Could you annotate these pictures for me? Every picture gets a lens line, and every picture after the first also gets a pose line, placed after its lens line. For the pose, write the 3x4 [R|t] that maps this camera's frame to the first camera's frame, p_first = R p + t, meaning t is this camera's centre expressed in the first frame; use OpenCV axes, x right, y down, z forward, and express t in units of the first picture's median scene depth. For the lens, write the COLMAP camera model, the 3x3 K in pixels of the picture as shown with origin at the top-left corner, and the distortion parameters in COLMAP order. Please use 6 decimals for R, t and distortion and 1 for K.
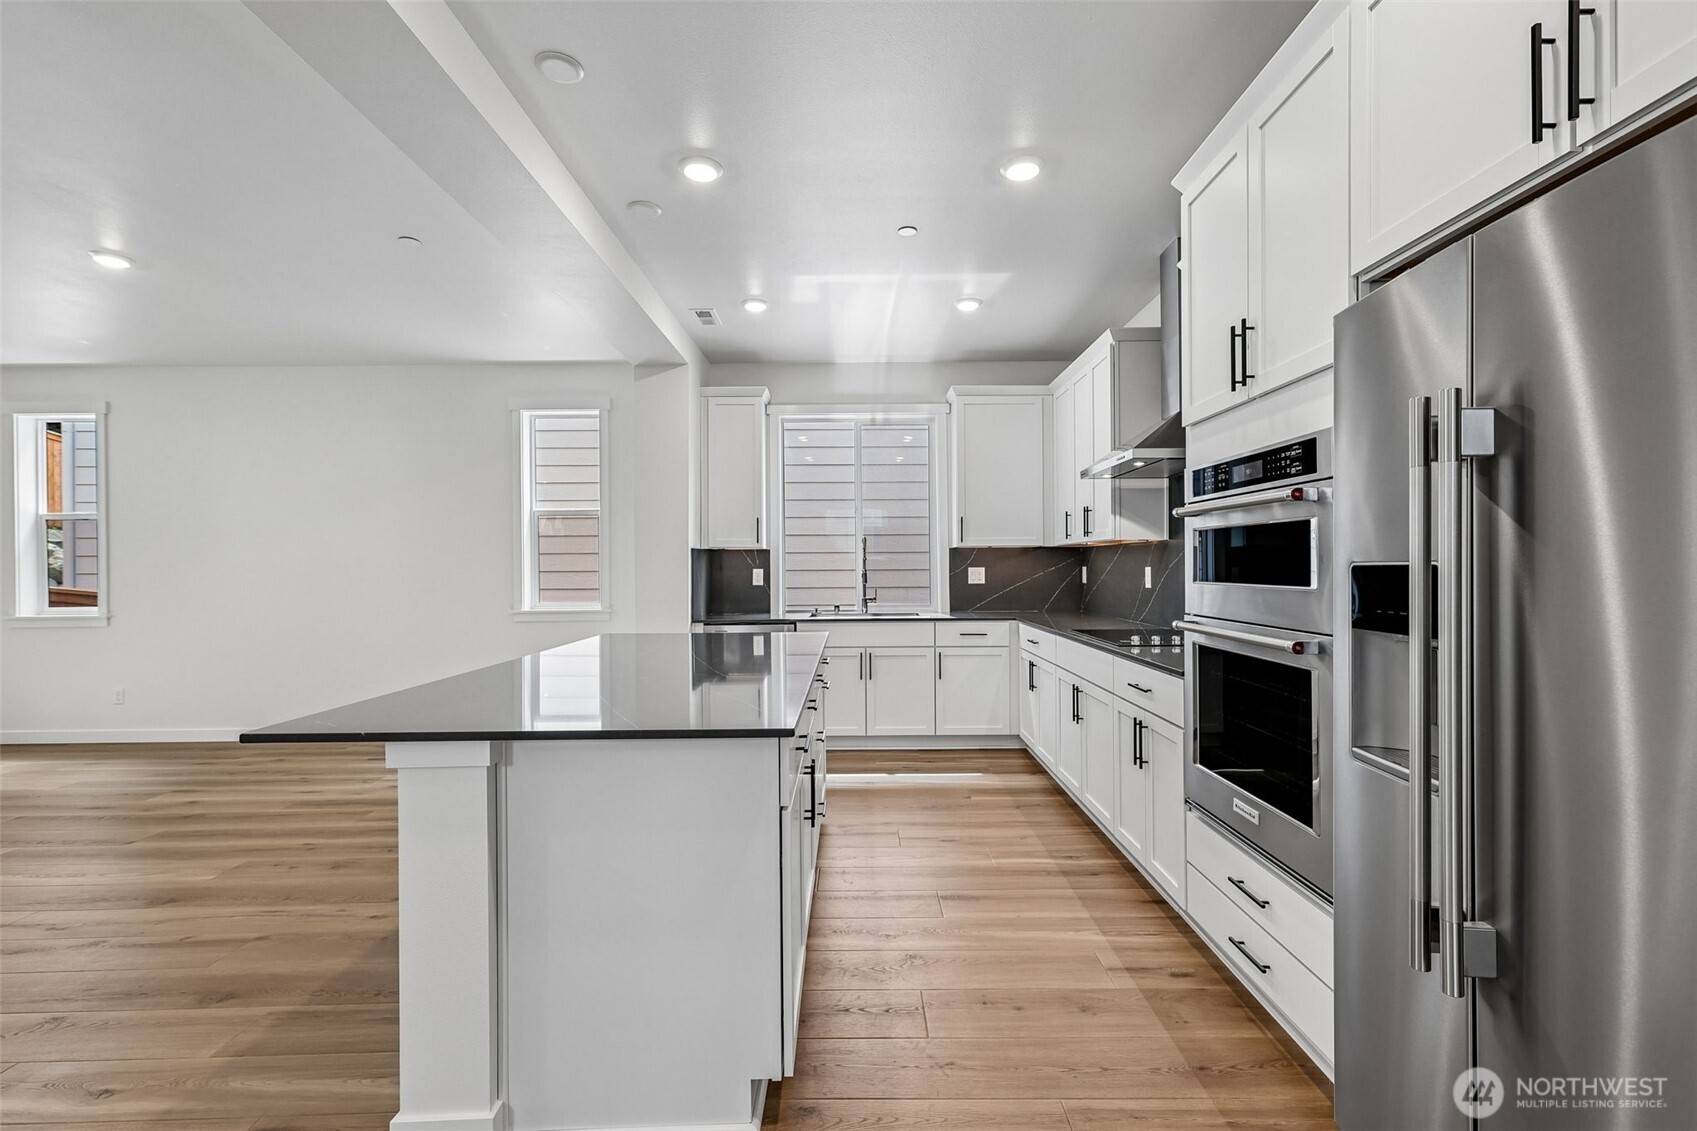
lens RADIAL K [[755.0, 0, 857.3], [0, 755.0, 563.6], [0, 0, 1]] dist [0.003092, 0.000751]
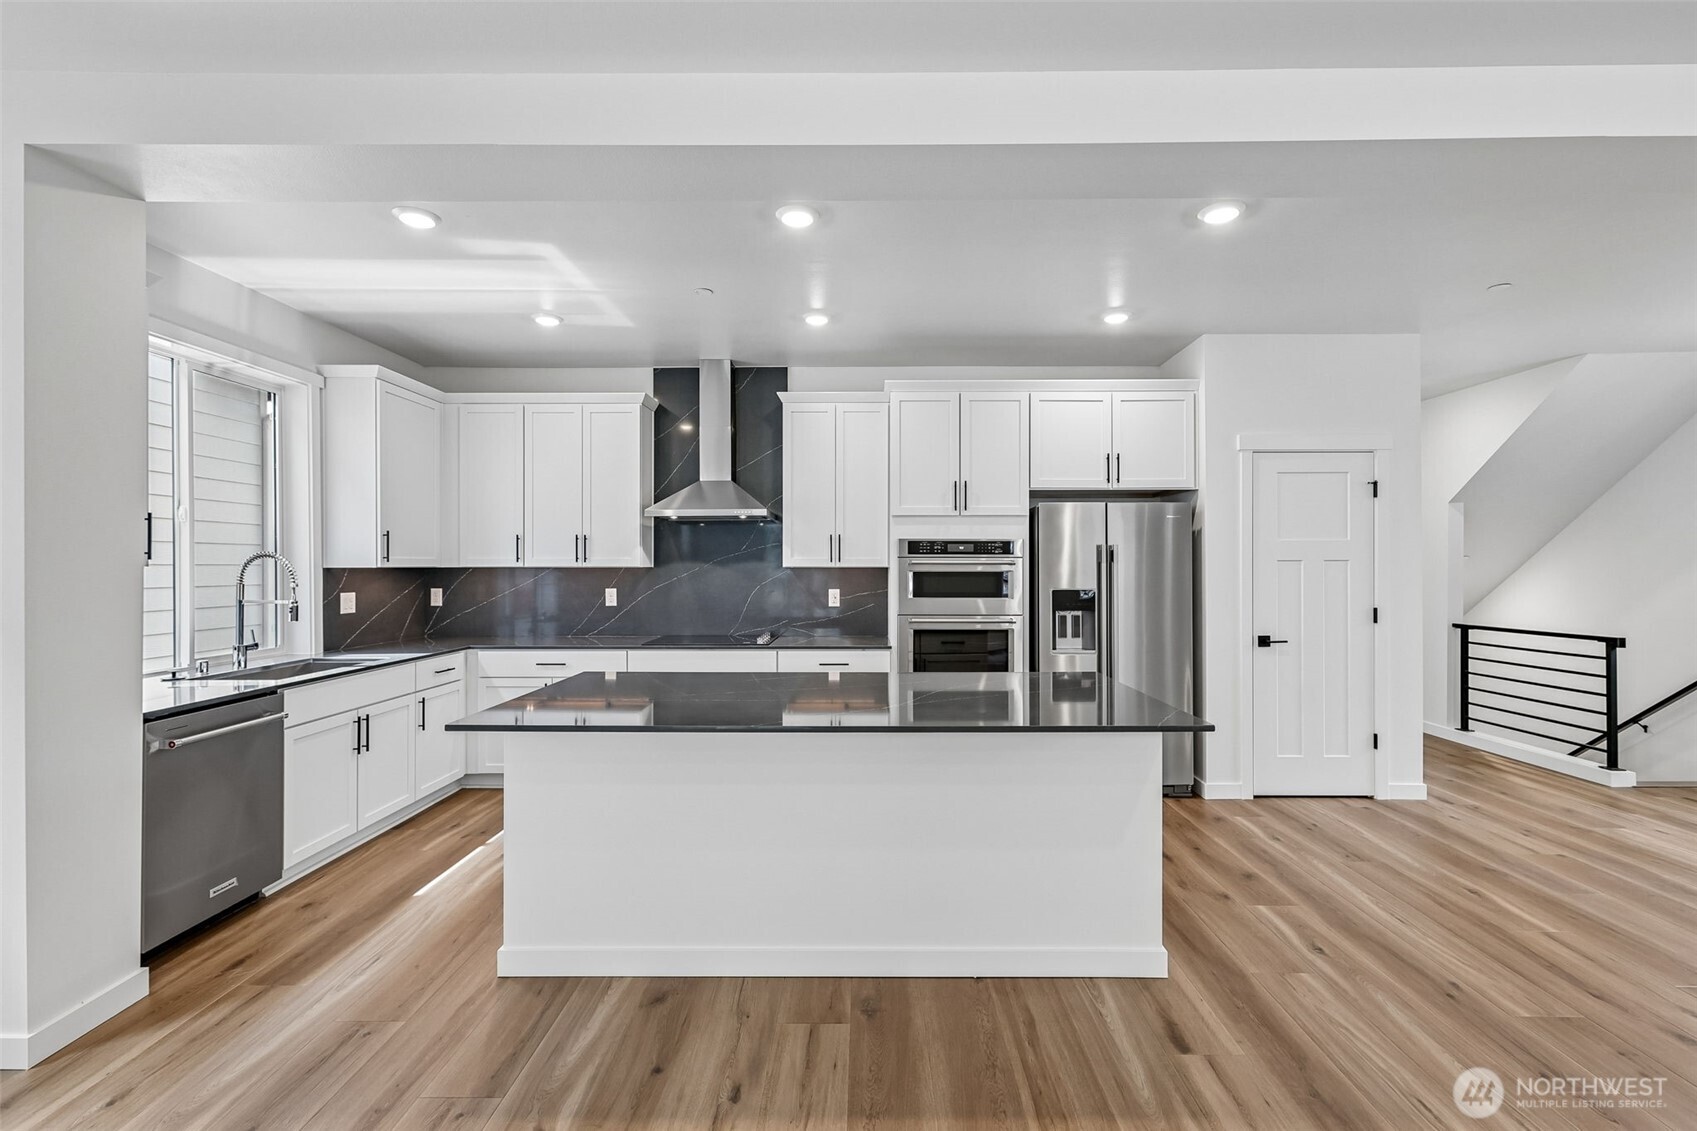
lens RADIAL K [[758.0, 0, 860.0], [0, 758.0, 568.6], [0, 0, 1]] dist [0.002818, 0.000492]
pose [[0.012880, 0.003829, 0.999910, -0.925274], [-0.002460, 0.999990, -0.003797, -0.026900], [-0.999914, -0.002411, 0.012890, 0.675662]]
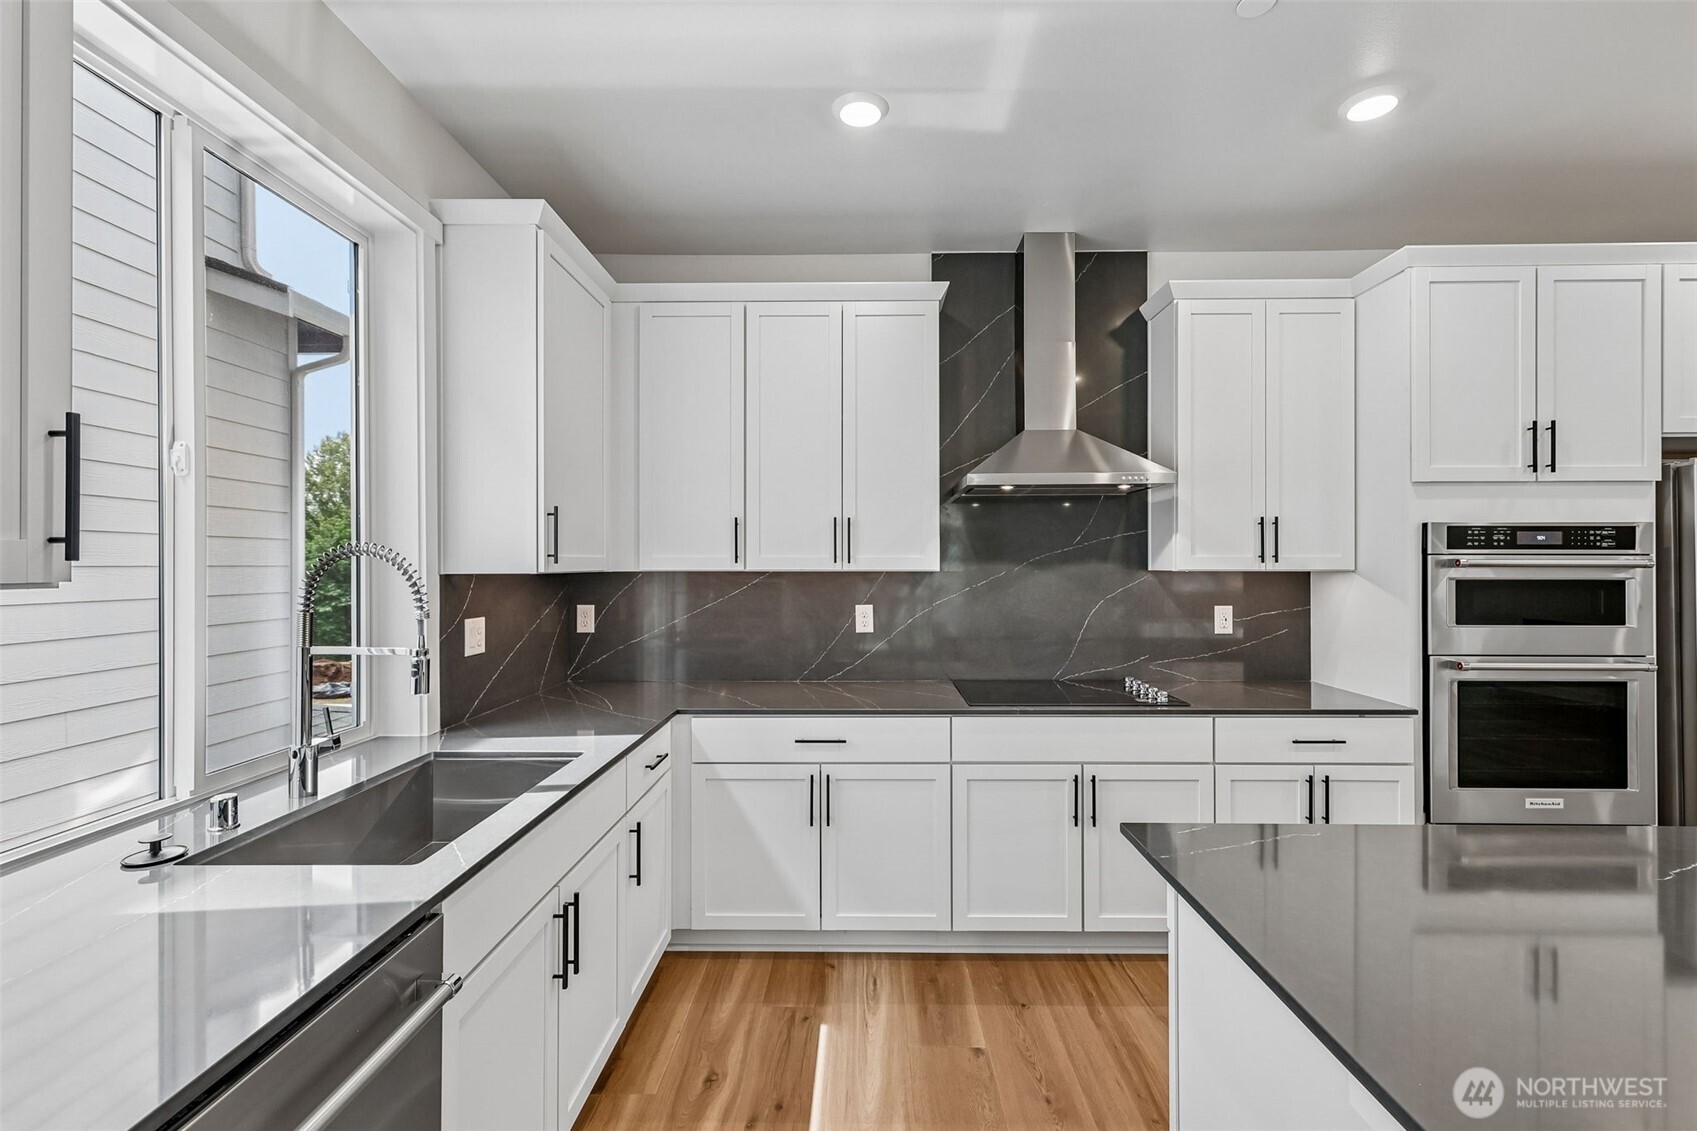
lens RADIAL K [[755.0, 0, 857.3], [0, 755.0, 563.6], [0, 0, 1]] dist [0.003092, 0.000751]
pose [[0.016540, 0.008625, 0.999826, -0.417858], [-0.002114, 0.999961, -0.008591, -0.034342], [-0.999861, -0.001971, 0.016558, 1.136039]]
